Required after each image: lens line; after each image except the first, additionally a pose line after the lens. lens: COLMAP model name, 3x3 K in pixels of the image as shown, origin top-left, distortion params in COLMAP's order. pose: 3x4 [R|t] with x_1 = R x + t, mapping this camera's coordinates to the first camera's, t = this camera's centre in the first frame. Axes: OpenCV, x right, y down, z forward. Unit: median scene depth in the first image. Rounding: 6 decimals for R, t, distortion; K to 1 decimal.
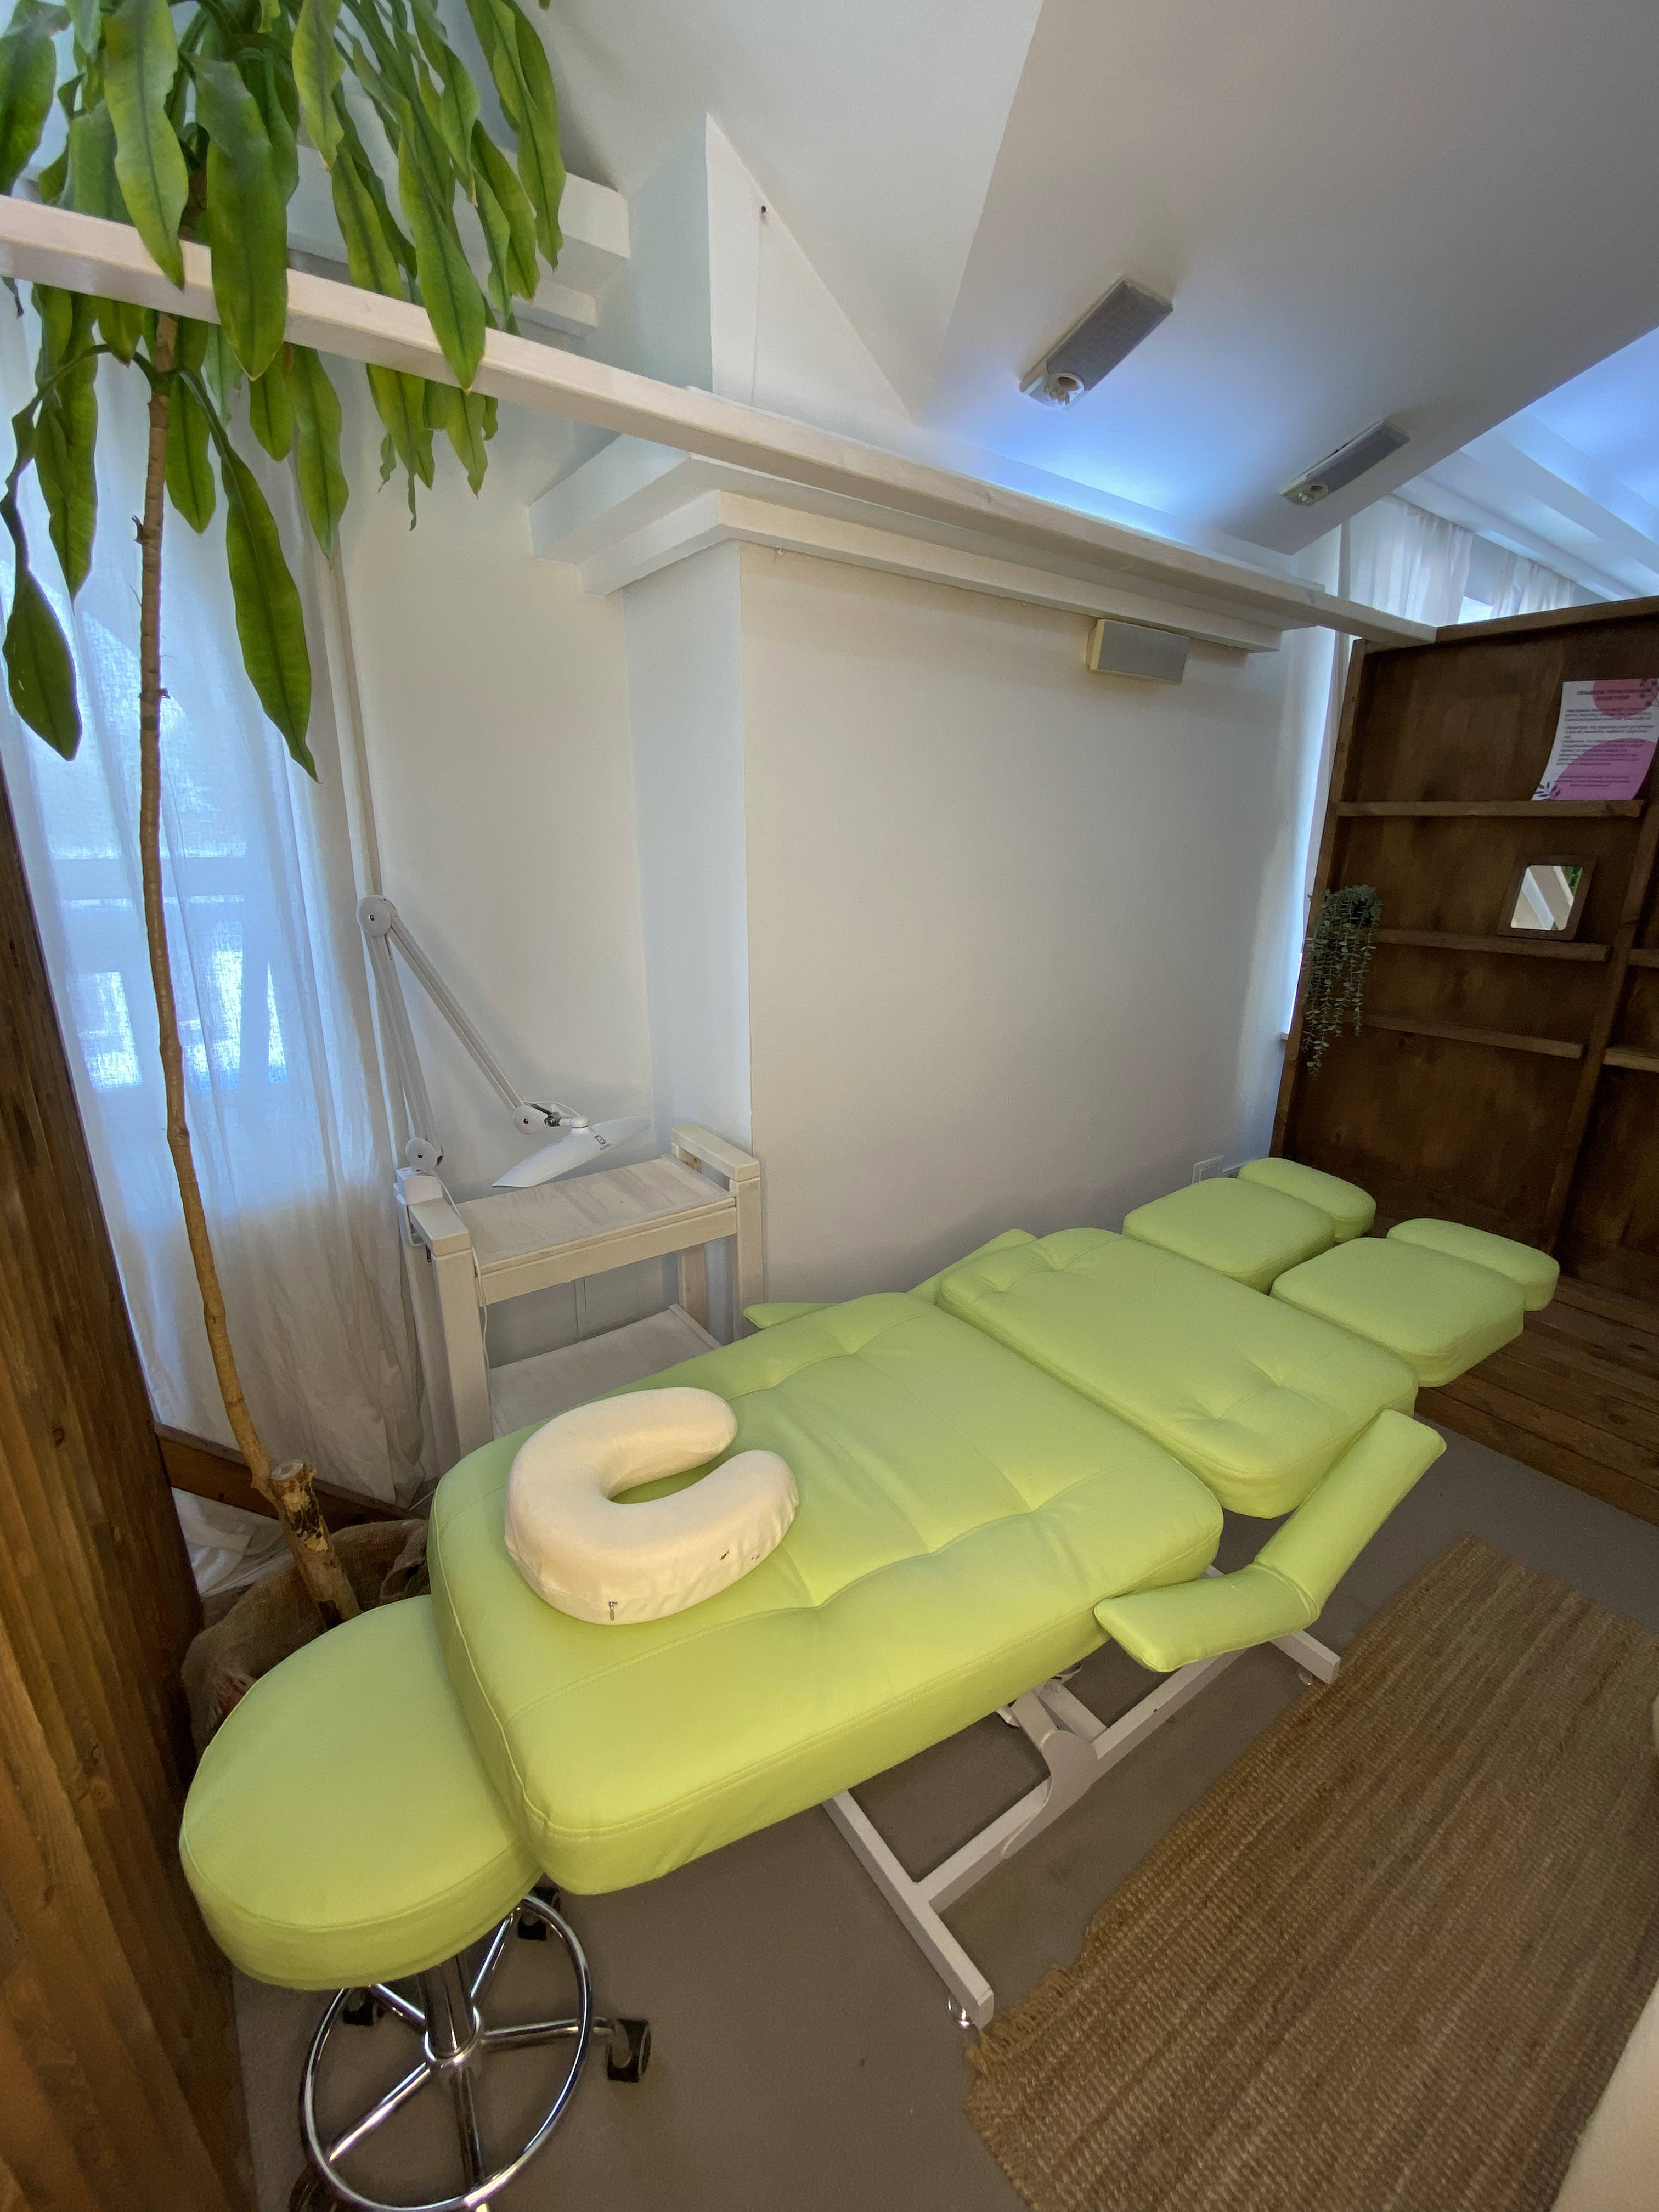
lens RADIAL K [[913.5, 0, 846.3], [0, 913.5, 1105.3], [0, 0, 1]] dist [0.023745, -0.023346]
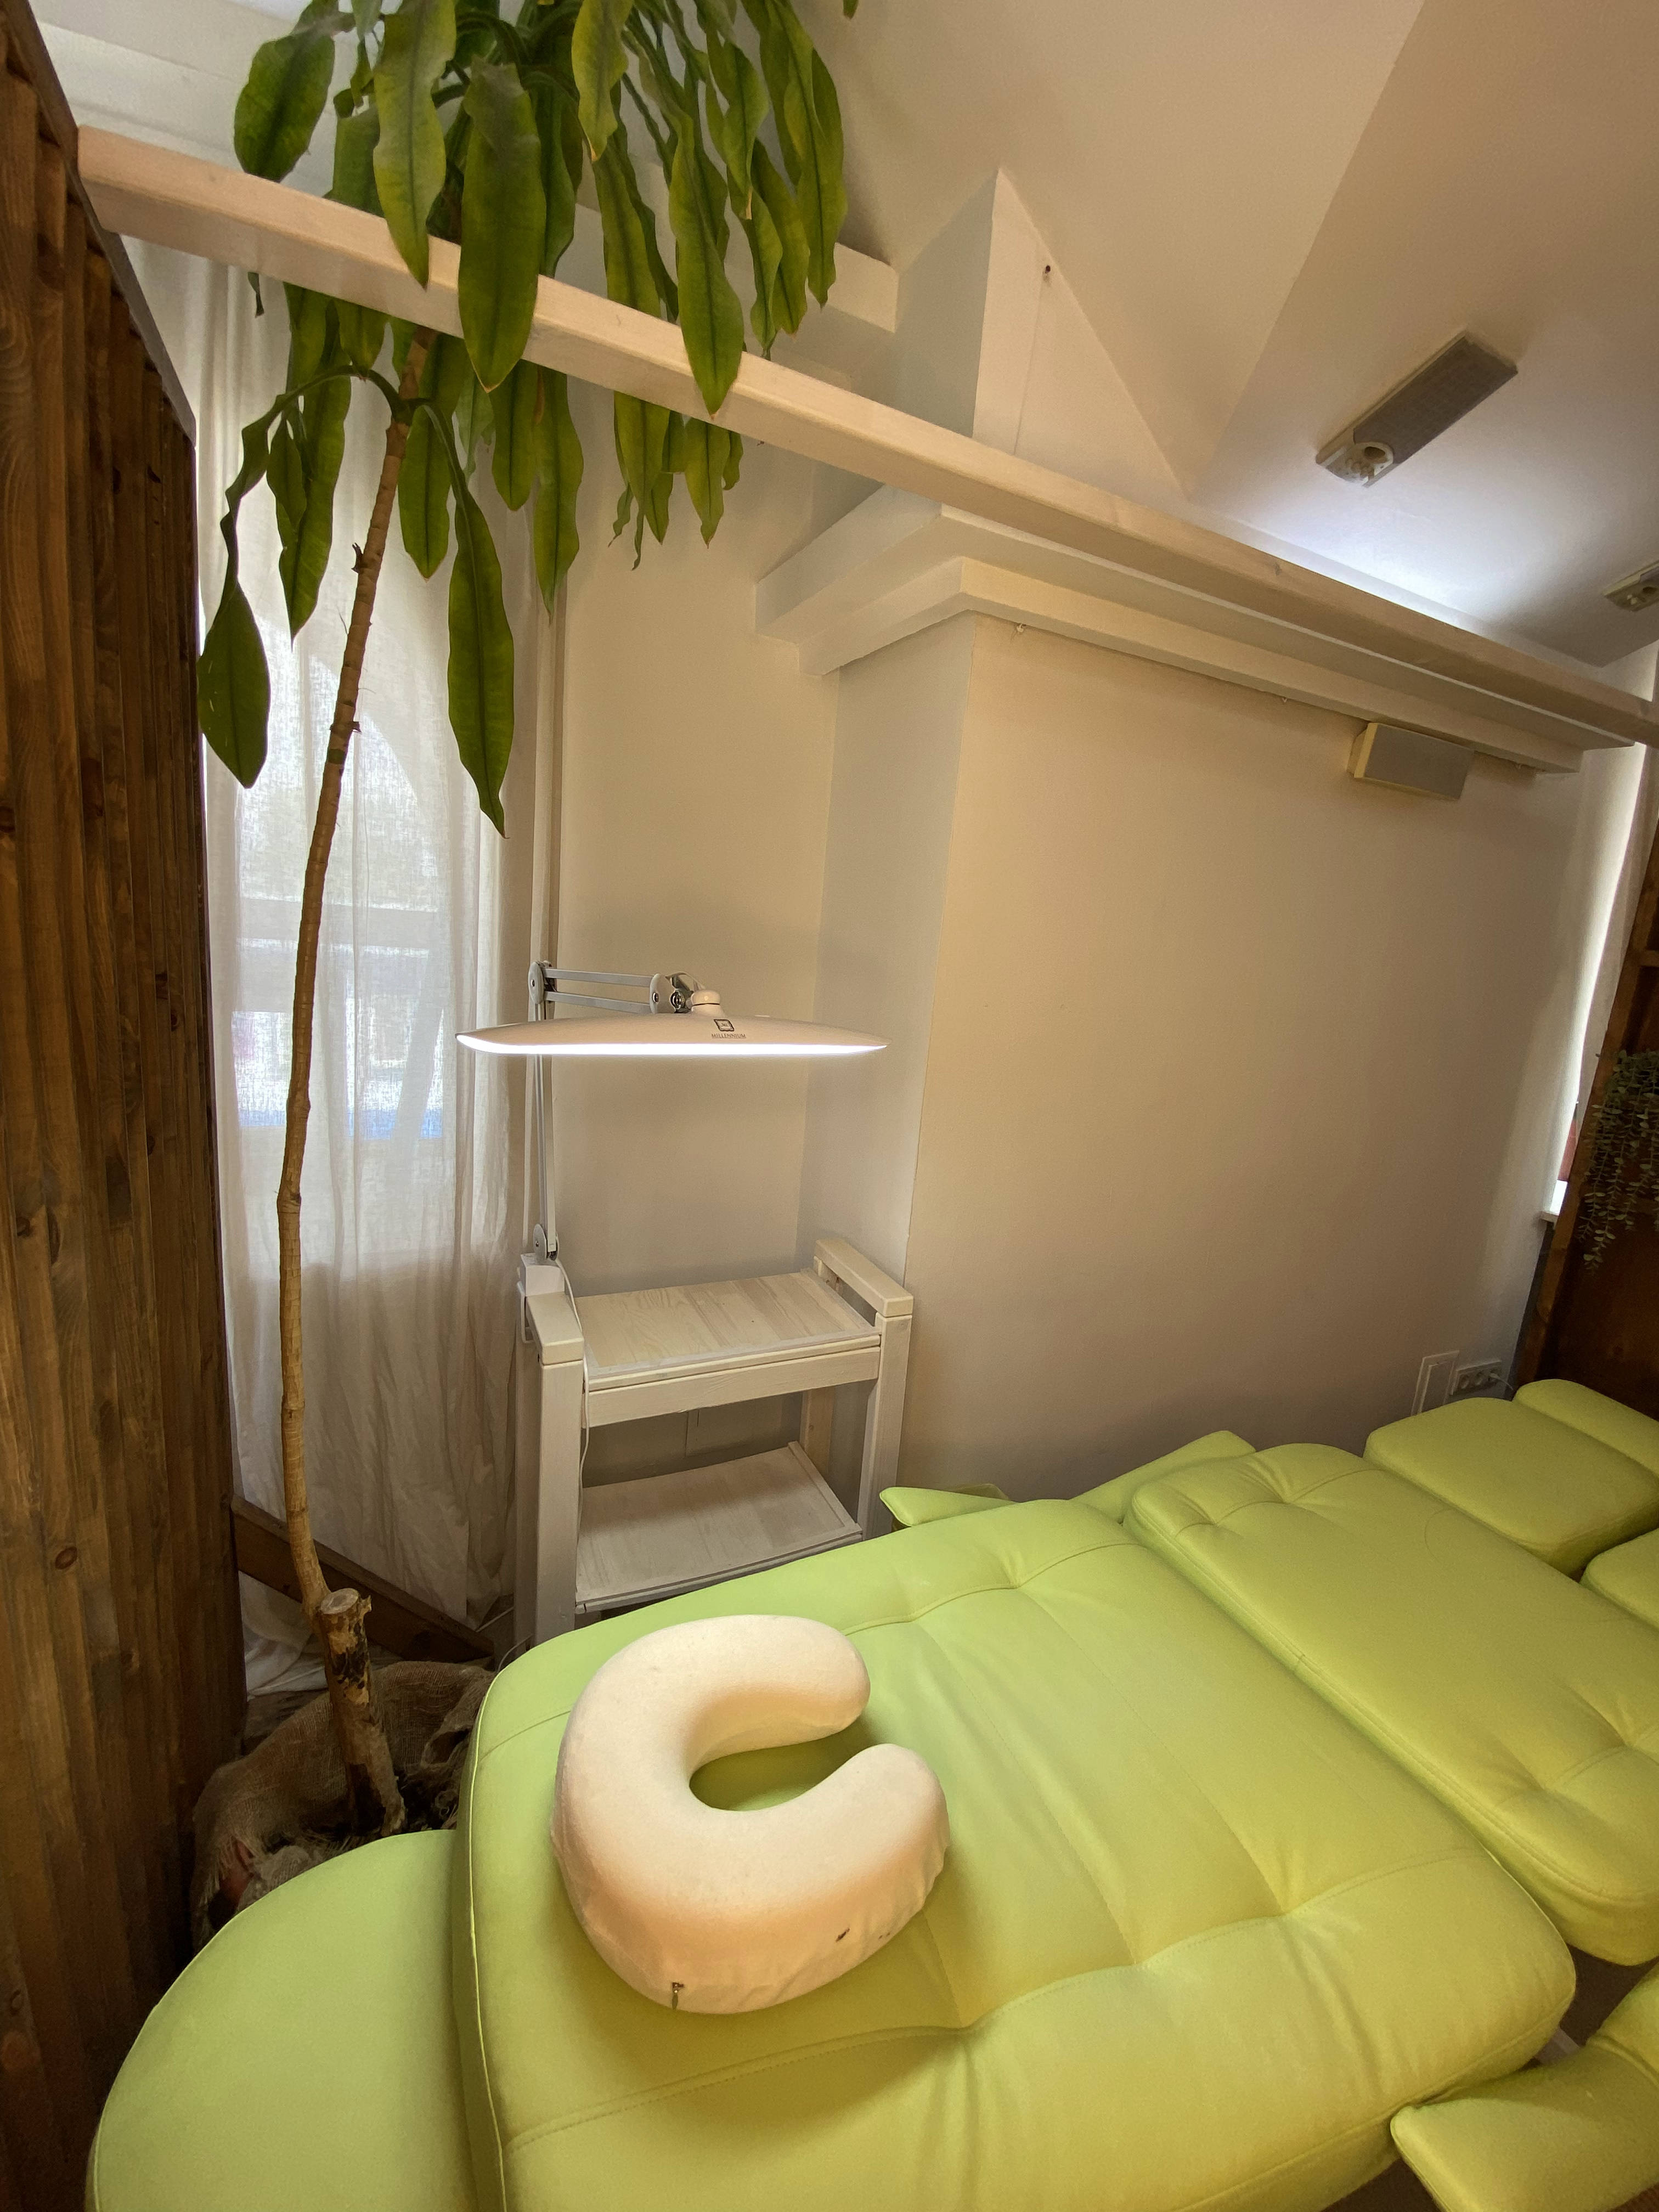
lens RADIAL K [[913.5, 0, 846.3], [0, 913.5, 1105.3], [0, 0, 1]] dist [0.023745, -0.023346]
pose [[0.981931, 0.107216, -0.155940, -0.058010], [-0.123386, 0.987509, -0.097987, -0.033782], [0.143486, 0.115457, 0.982894, 0.167787]]
